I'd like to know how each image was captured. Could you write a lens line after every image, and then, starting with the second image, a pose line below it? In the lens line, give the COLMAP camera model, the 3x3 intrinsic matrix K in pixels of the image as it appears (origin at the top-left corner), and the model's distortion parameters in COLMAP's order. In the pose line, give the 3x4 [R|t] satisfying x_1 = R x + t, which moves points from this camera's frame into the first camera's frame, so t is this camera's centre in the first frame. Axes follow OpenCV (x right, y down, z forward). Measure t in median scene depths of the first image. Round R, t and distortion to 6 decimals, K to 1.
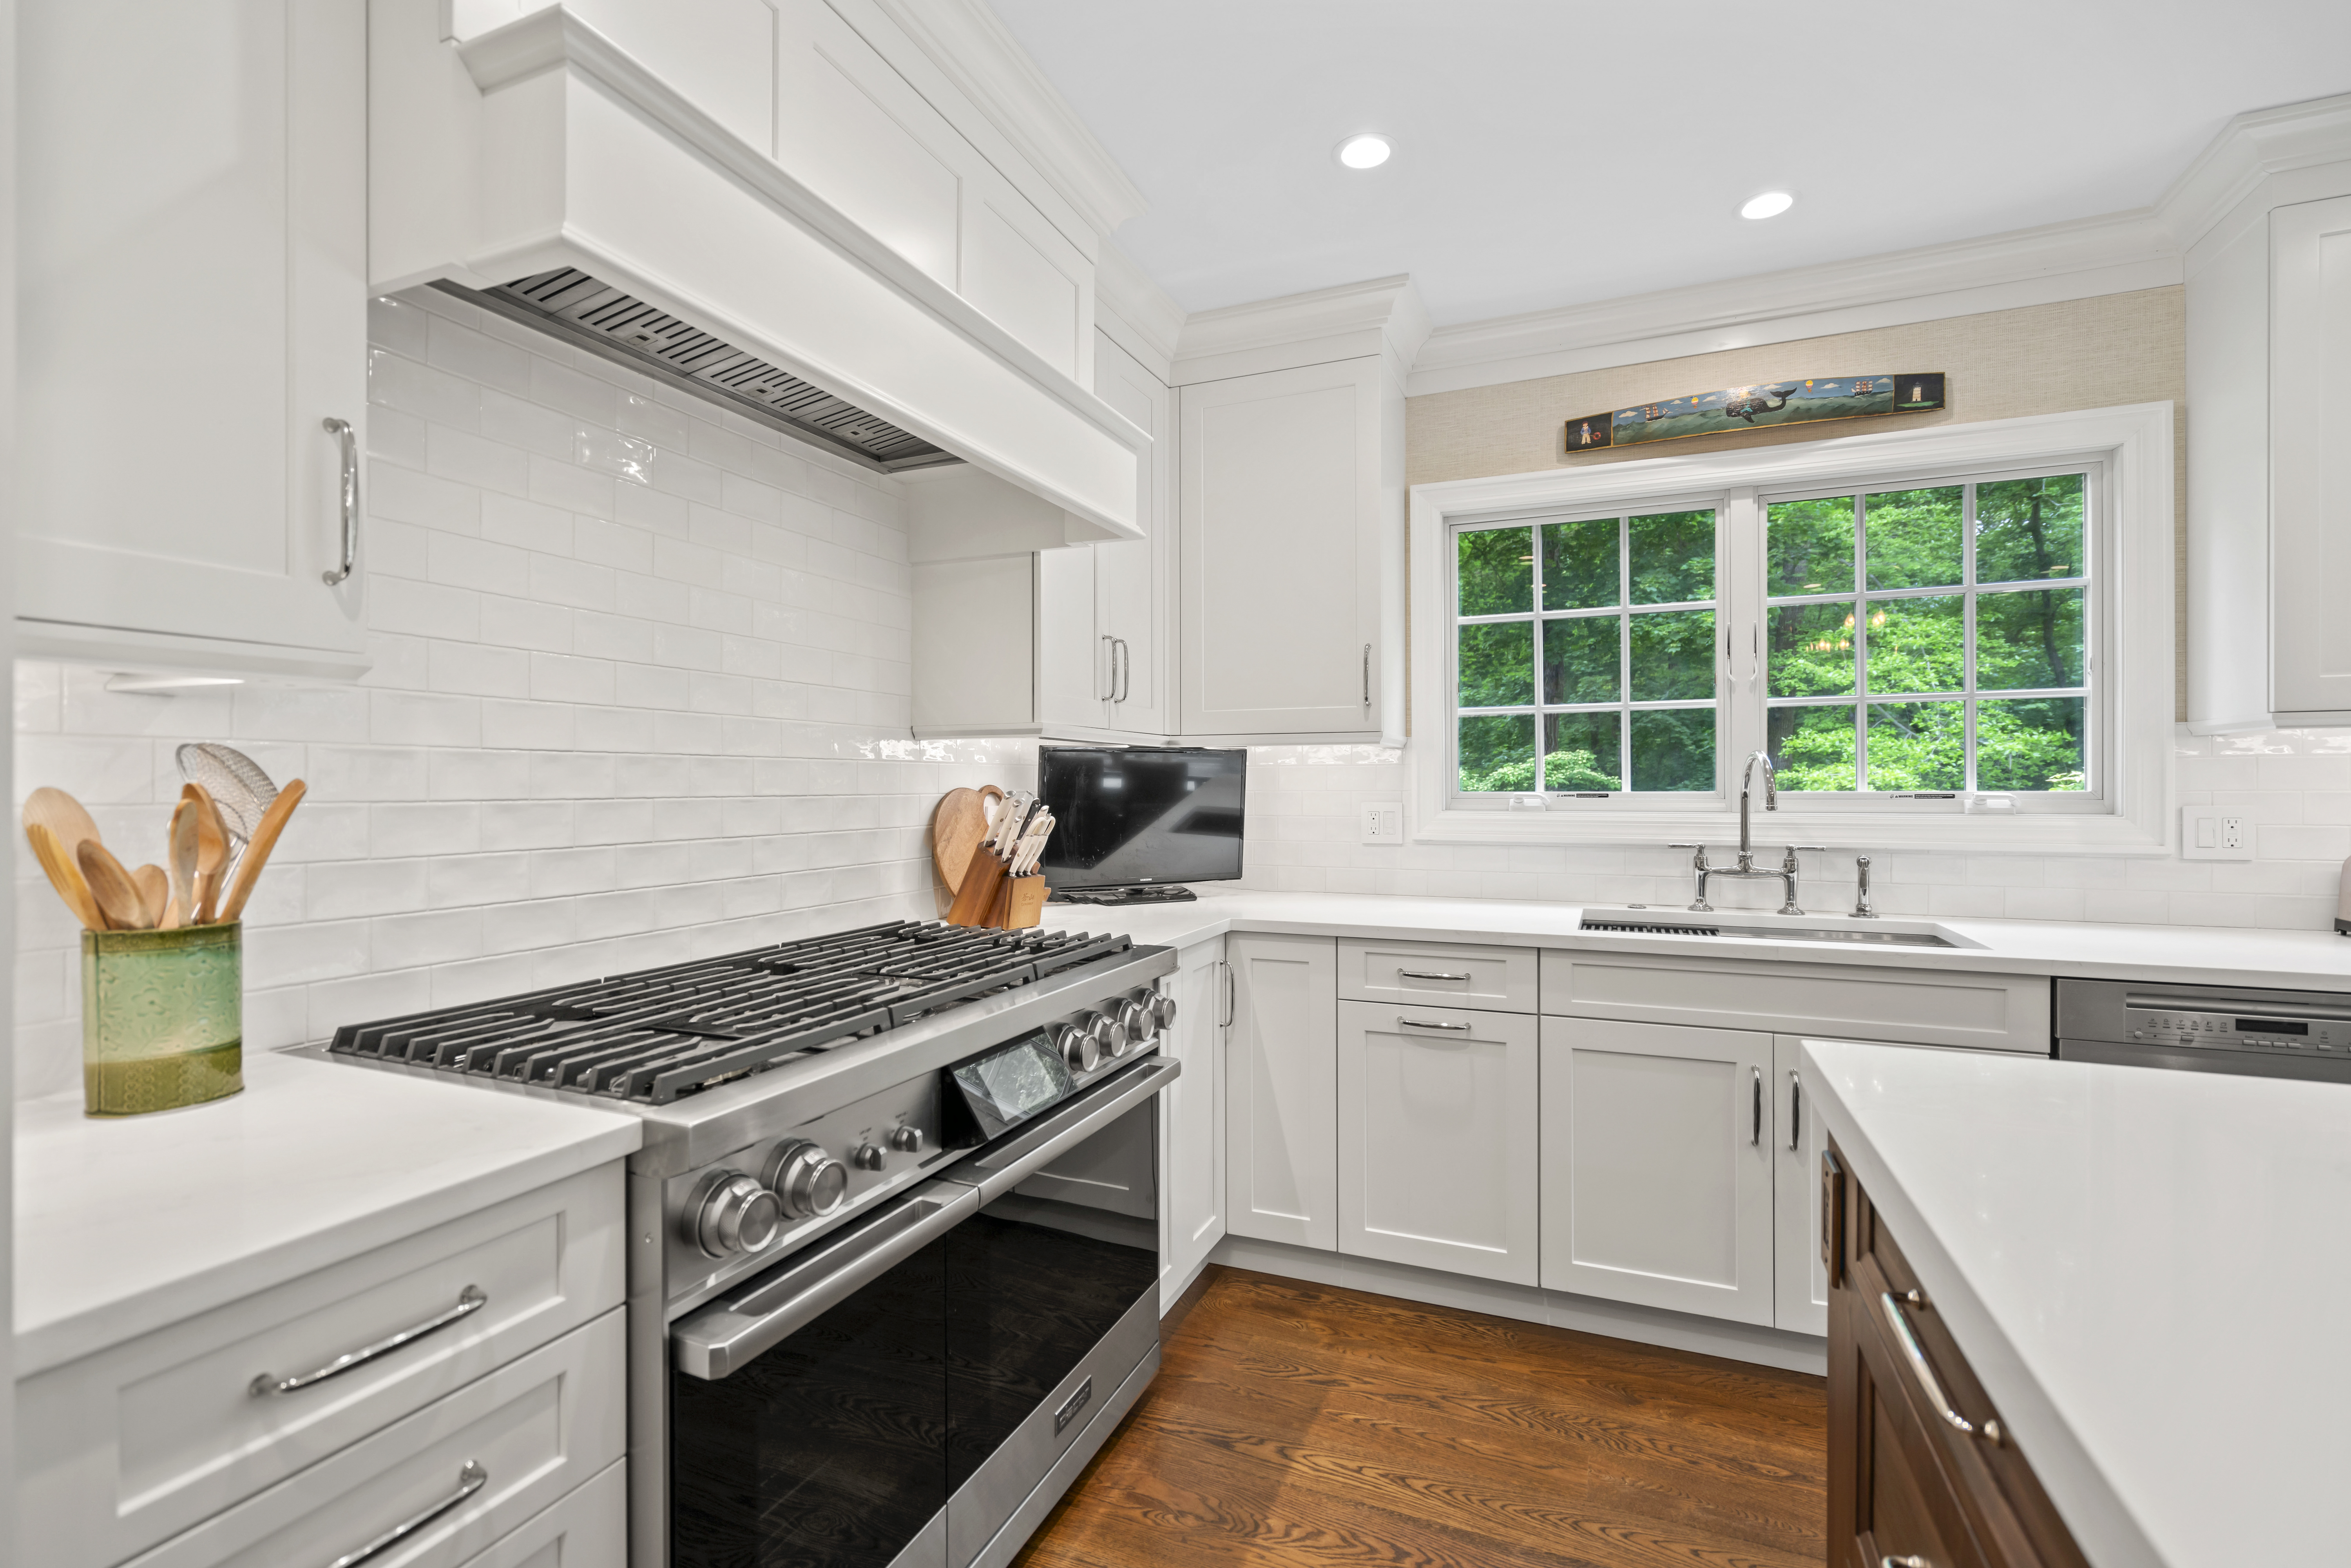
lens RADIAL K [[1056.4, 0, 1164.1], [0, 1056.4, 787.0], [0, 0, 1]] dist [-0.006655, 0.001549]
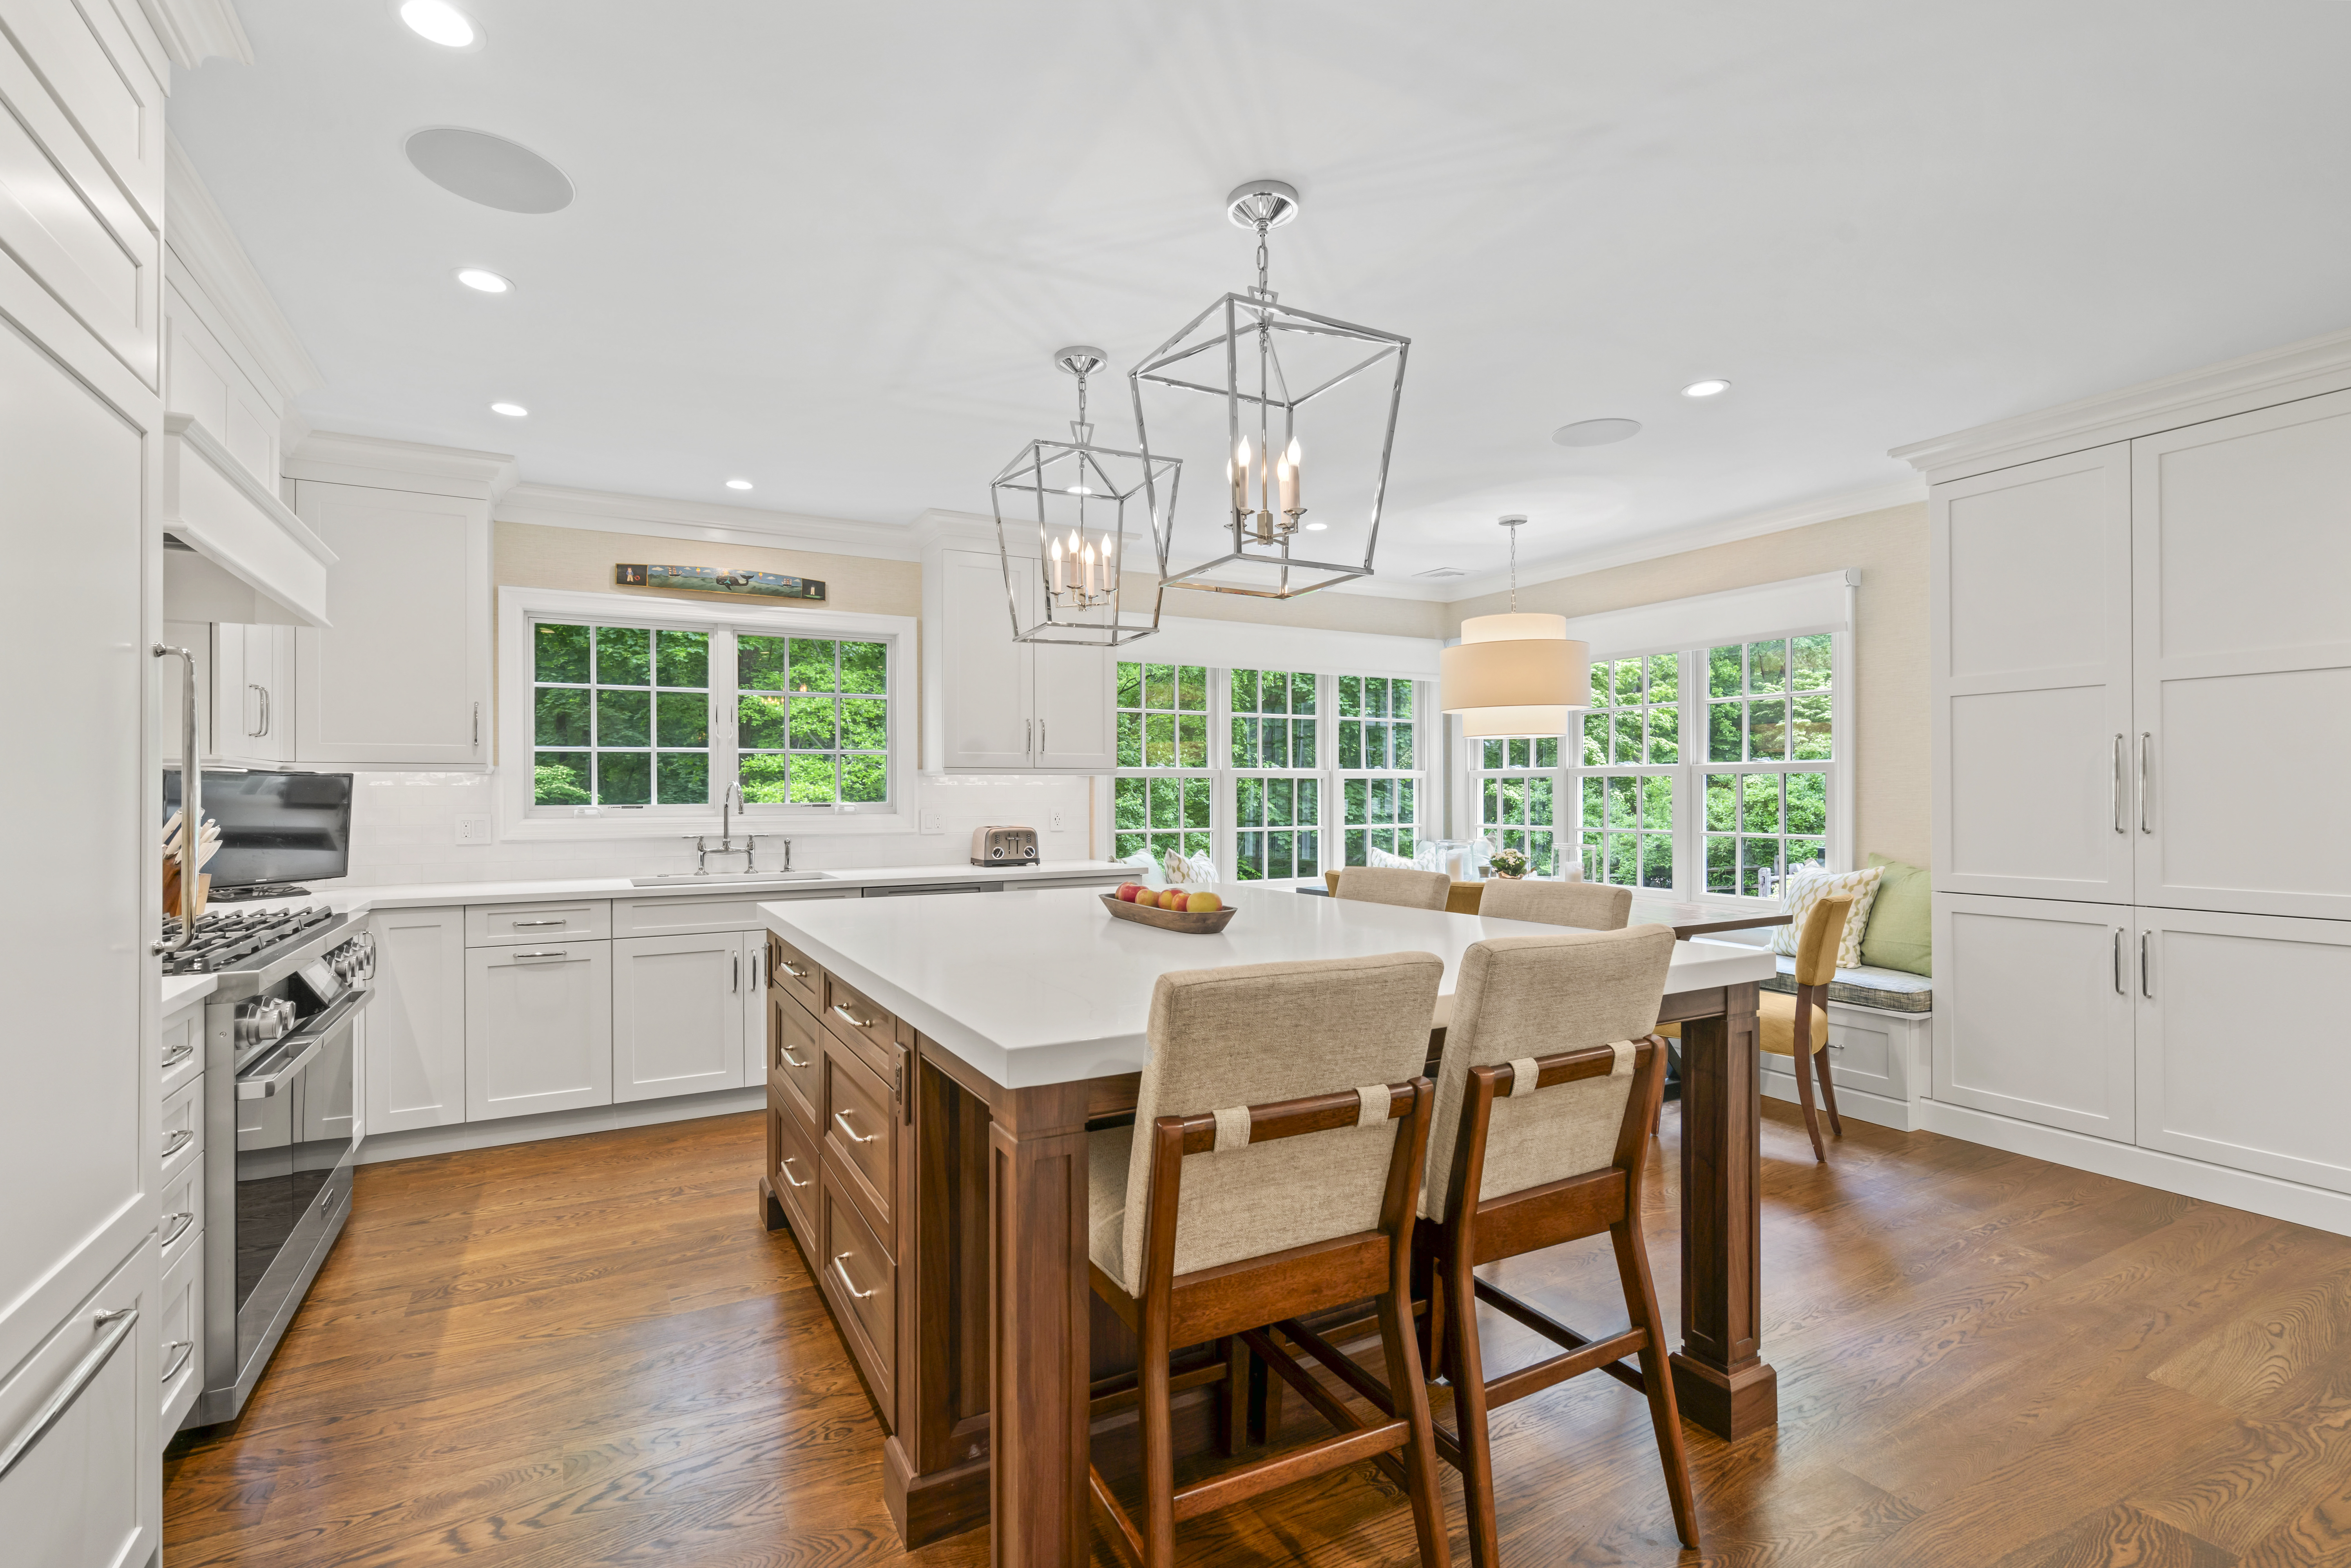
lens RADIAL K [[1056.4, 0, 1156.8], [0, 1056.4, 787.9], [0, 0, 1]] dist [-0.006655, 0.001549]
pose [[0.616061, 0.004358, 0.787686, -0.382457], [0.004637, 0.999947, -0.009159, -0.002728], [-0.787685, 0.009295, 0.616008, -0.630088]]
